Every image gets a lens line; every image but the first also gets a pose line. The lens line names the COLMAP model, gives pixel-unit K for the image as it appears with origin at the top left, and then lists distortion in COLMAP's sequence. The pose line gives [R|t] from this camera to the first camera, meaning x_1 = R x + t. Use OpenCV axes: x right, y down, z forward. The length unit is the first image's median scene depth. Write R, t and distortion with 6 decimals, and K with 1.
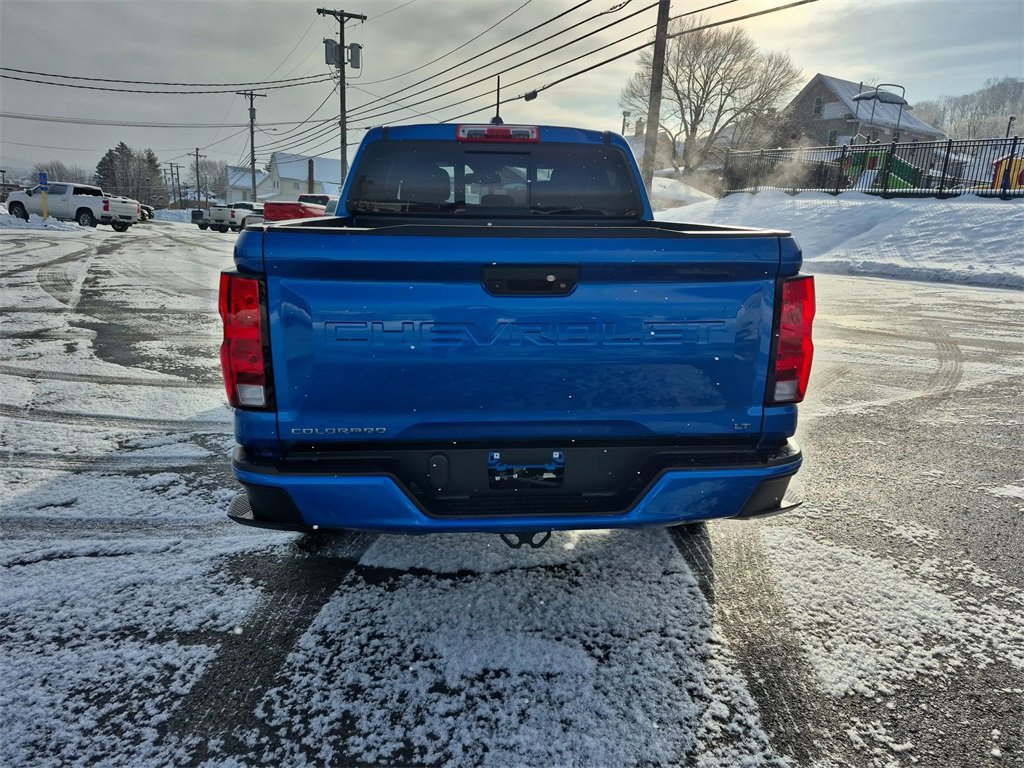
lens RADIAL K [[715.2, 0, 520.7], [0, 715.2, 378.0], [0, 0, 1]] dist [0.052338, -0.048461]
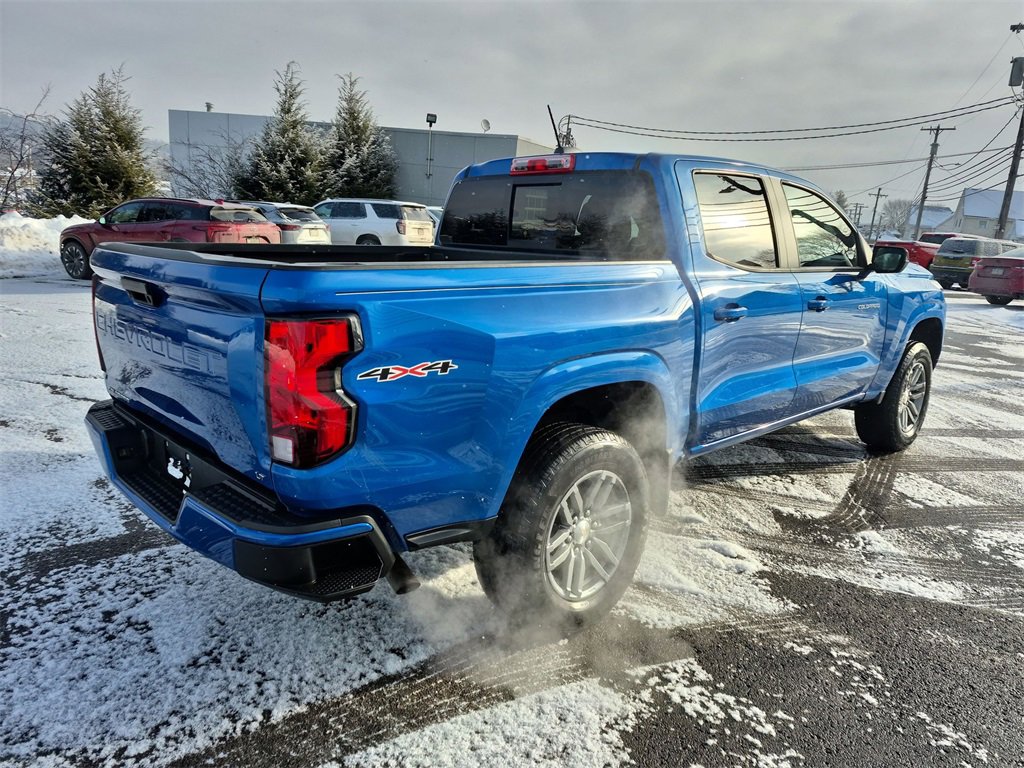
lens RADIAL K [[706.4, 0, 514.9], [0, 706.4, 374.5], [0, 0, 1]] dist [0.072786, -0.060894]
pose [[0.634191, 0.161963, -0.756022, 0.665584], [-0.203518, 0.978300, 0.038860, -0.089422], [0.745910, 0.129220, 0.653391, 0.367502]]
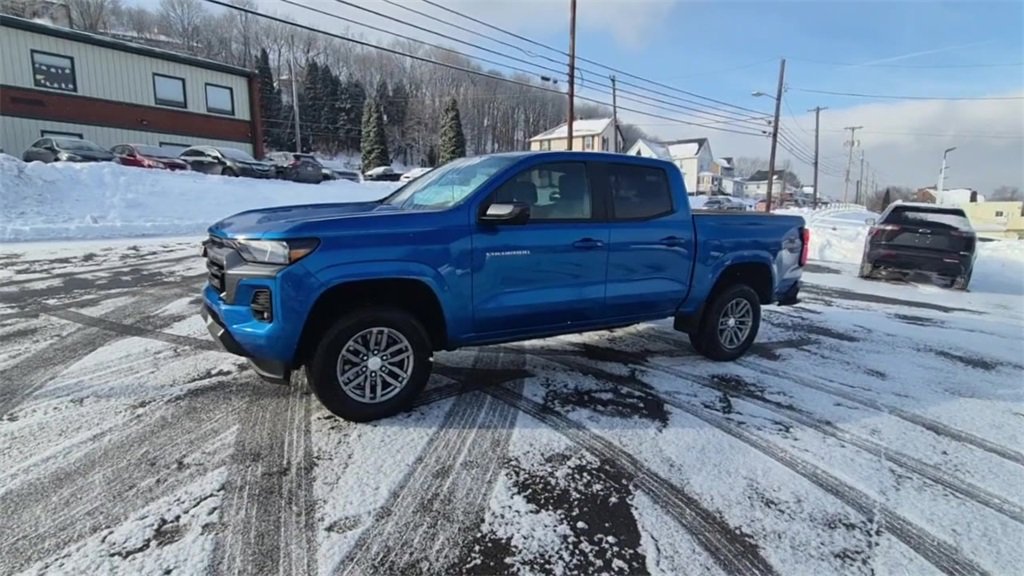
lens RADIAL K [[545.1, 0, 510.4], [0, 545.1, 299.5], [0, 0, 1]] dist [0.002779, -0.001947]
pose [[-0.431405, -0.207453, 0.877982, -1.182048], [0.167650, 0.937815, 0.303967, -0.473364], [-0.886444, 0.278327, -0.369798, 1.811087]]
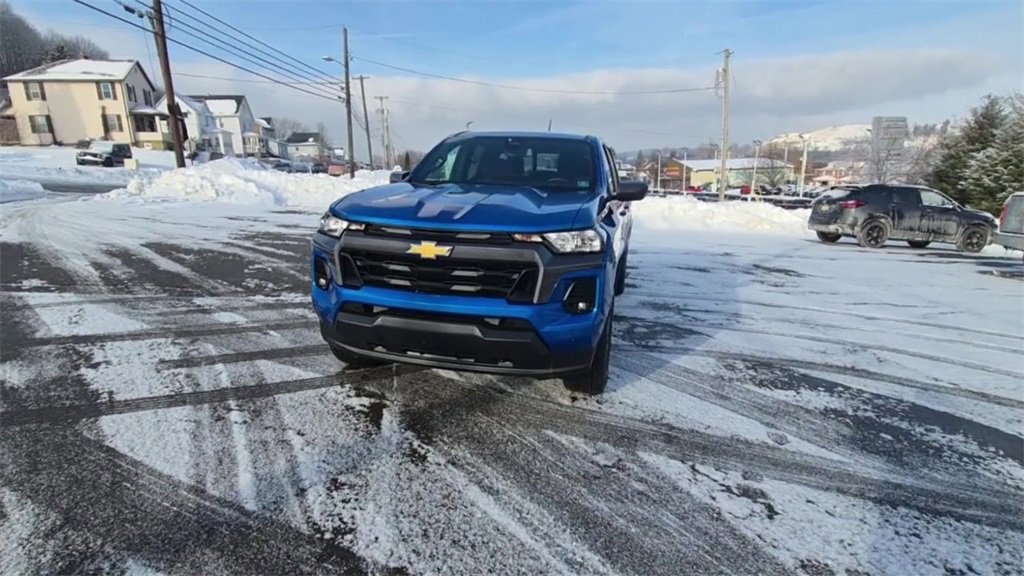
lens RADIAL K [[545.1, 0, 510.4], [0, 545.1, 299.5], [0, 0, 1]] dist [0.002779, -0.001947]
pose [[-0.945166, -0.124065, 0.302108, -0.461193], [0.024494, 0.895503, 0.444382, -0.632079], [-0.325671, 0.427414, -0.843360, 2.540485]]
